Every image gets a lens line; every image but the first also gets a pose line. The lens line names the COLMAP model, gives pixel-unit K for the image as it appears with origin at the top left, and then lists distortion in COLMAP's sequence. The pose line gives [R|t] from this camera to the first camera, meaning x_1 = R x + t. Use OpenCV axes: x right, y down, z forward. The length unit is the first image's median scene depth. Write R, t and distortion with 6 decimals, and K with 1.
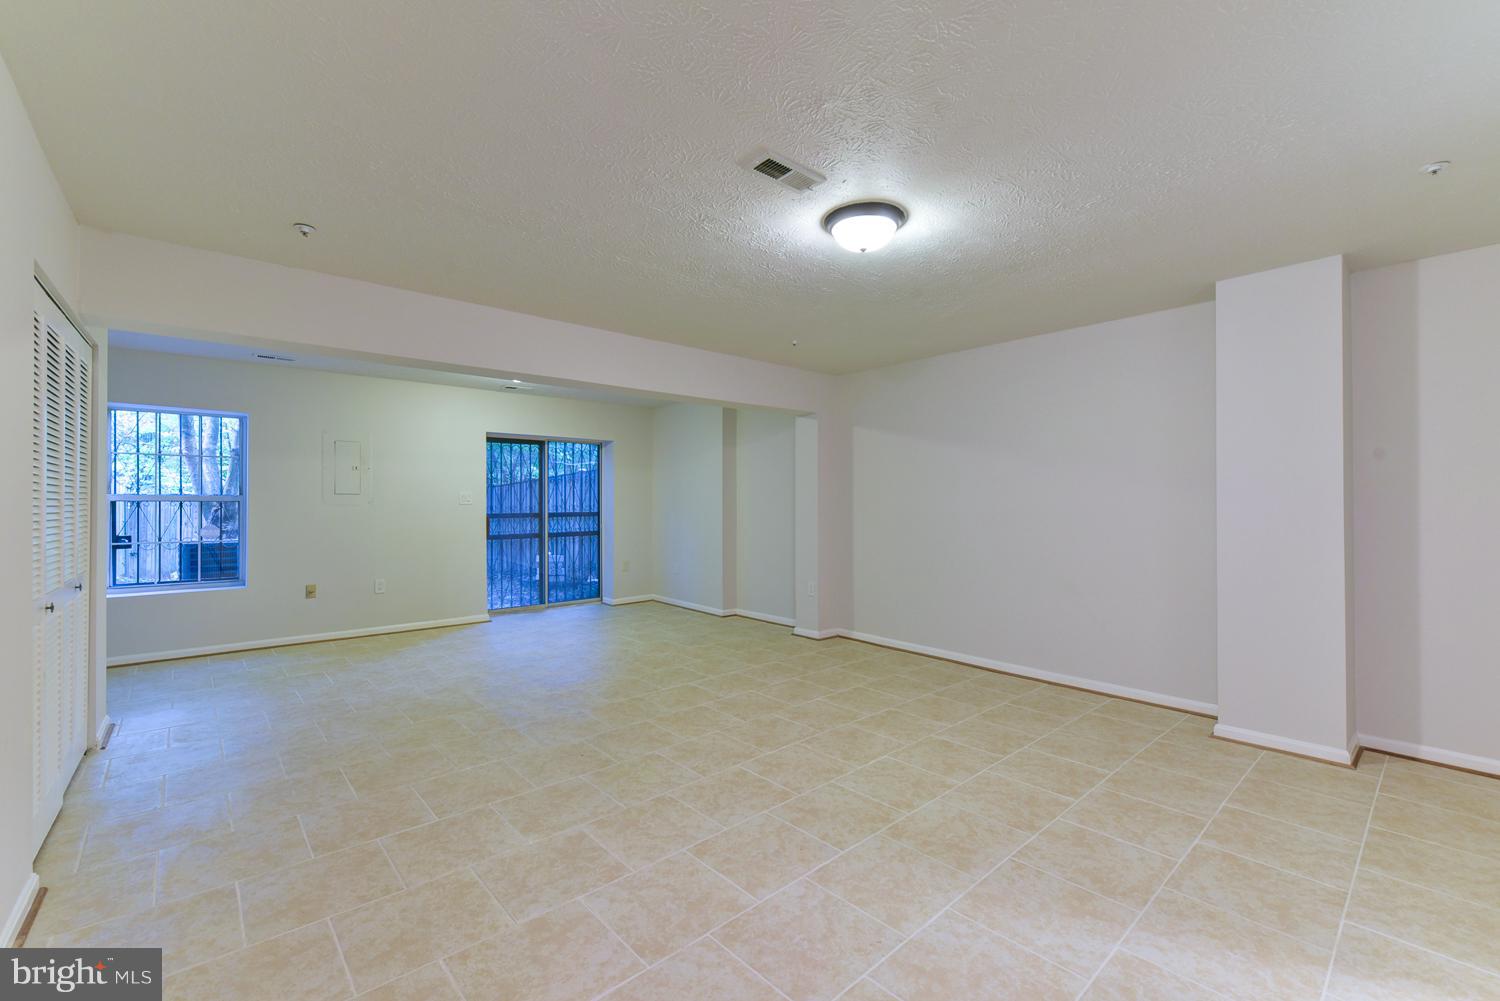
lens RADIAL K [[628.9, 0, 743.9], [0, 628.9, 505.6], [0, 0, 1]] dist [0.000036, -0.000550]
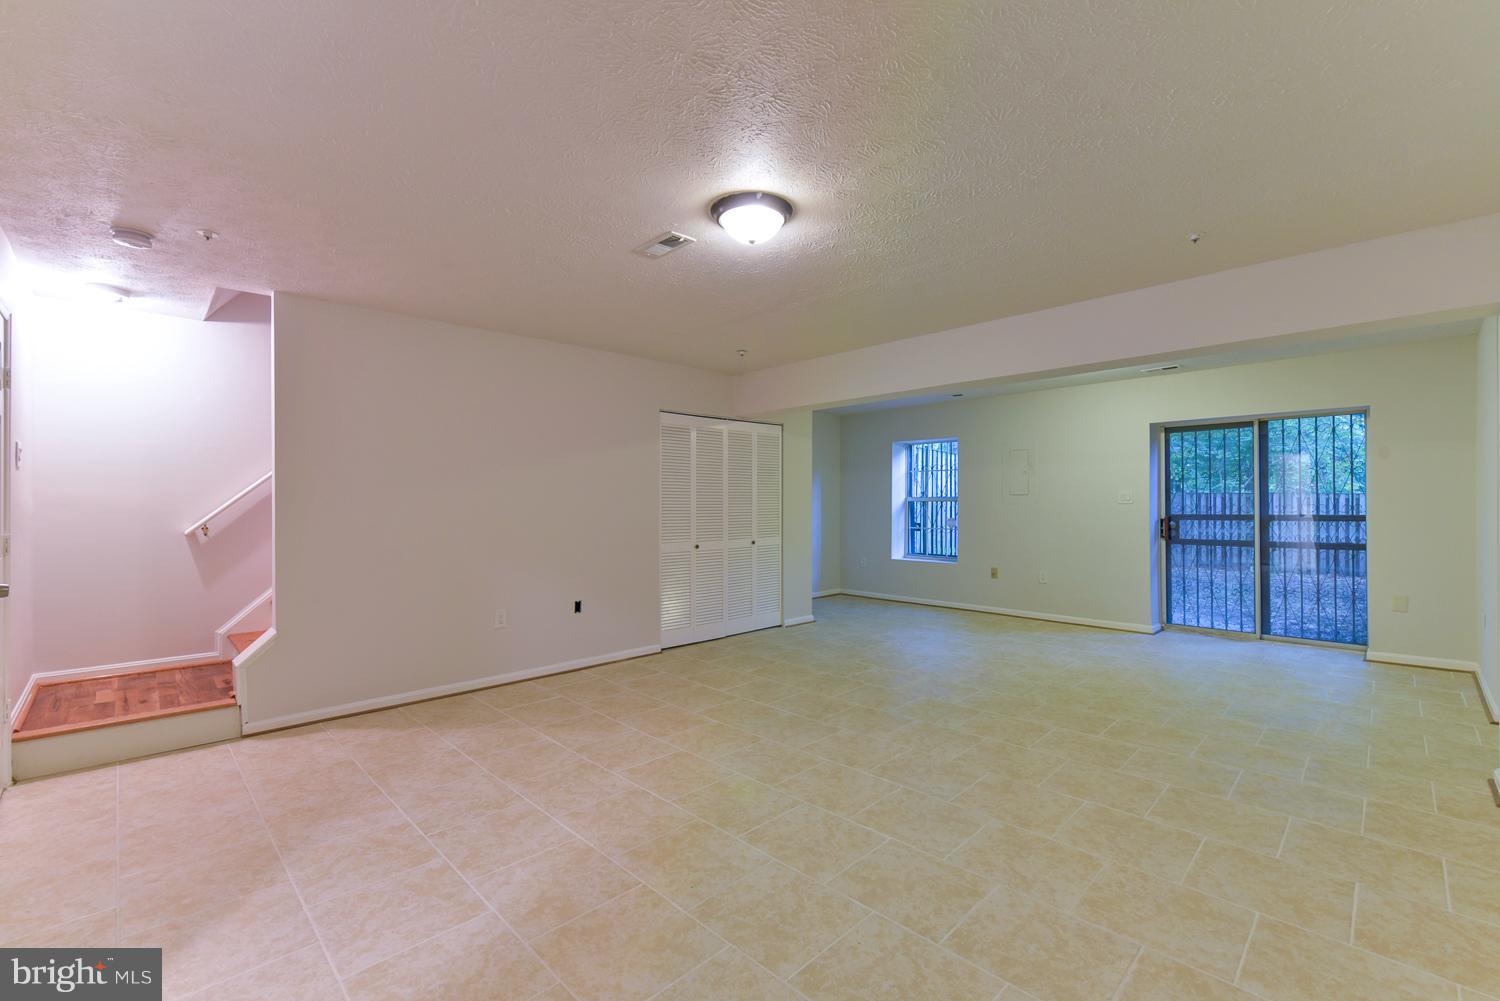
lens RADIAL K [[628.9, 0, 743.9], [0, 628.9, 505.6], [0, 0, 1]] dist [0.000036, -0.000550]
pose [[0.053313, 0.004818, -0.998566, 0.847544], [-0.000954, 0.999988, 0.004774, -0.005381], [0.998577, 0.000698, 0.053317, 0.682821]]
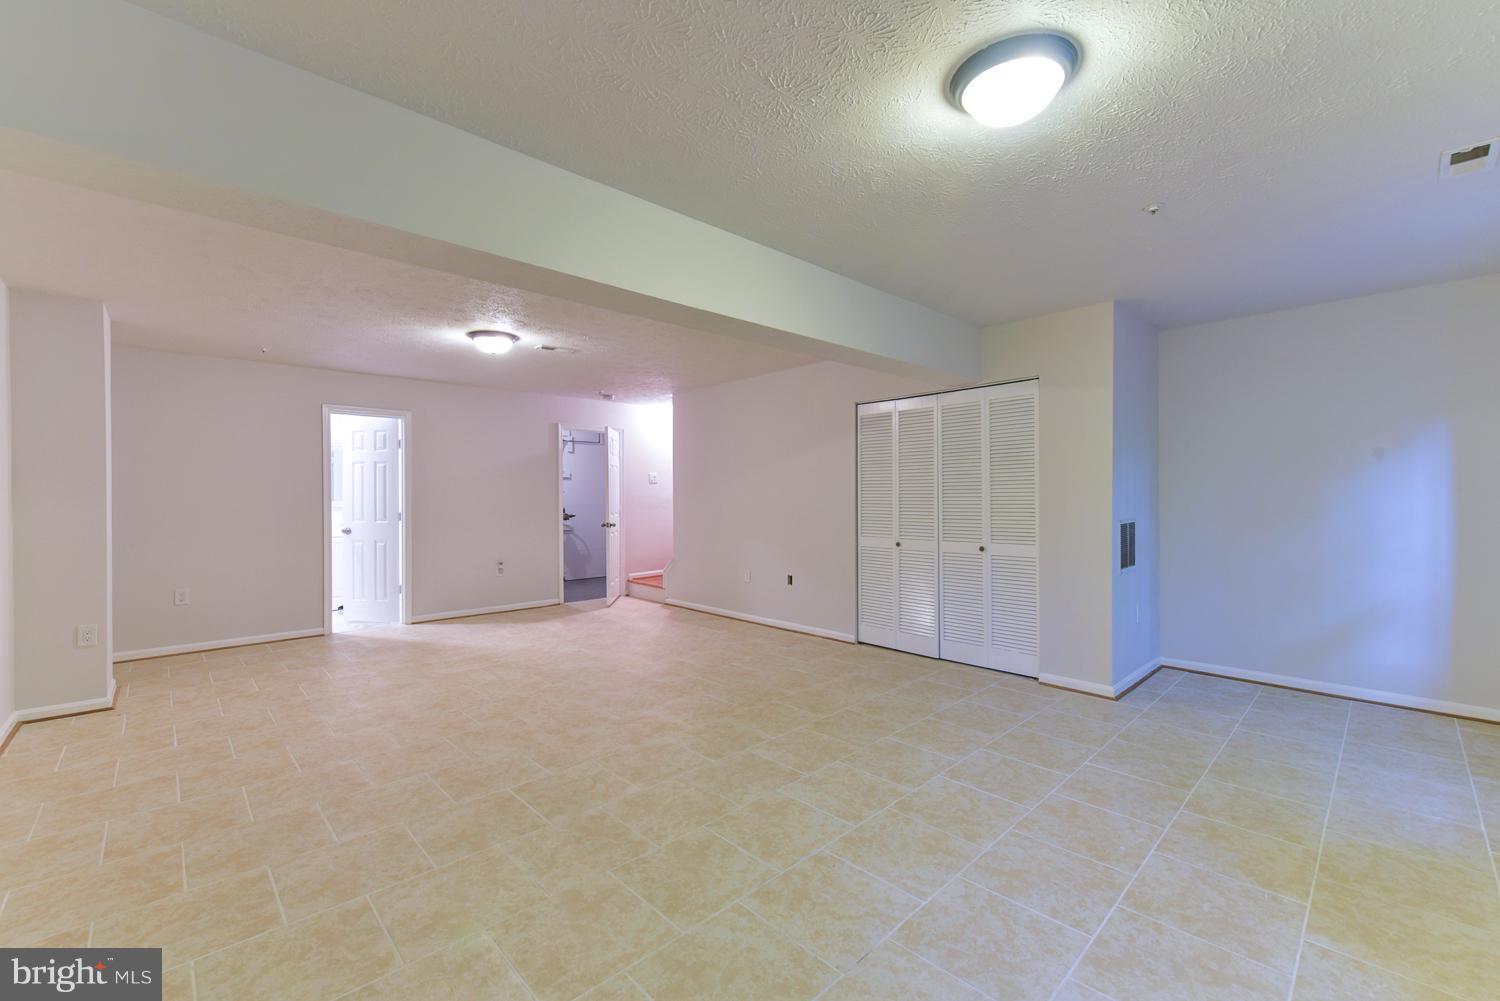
lens RADIAL K [[617.0, 0, 750.0], [0, 617.0, 500.5], [0, 0, 1]] dist [-0.000206, -0.000125]
pose [[-0.998818, 0.005816, -0.048267, -0.321097], [0.005394, 0.999946, 0.008875, -0.007974], [0.048316, 0.008604, -0.998795, 2.015389]]
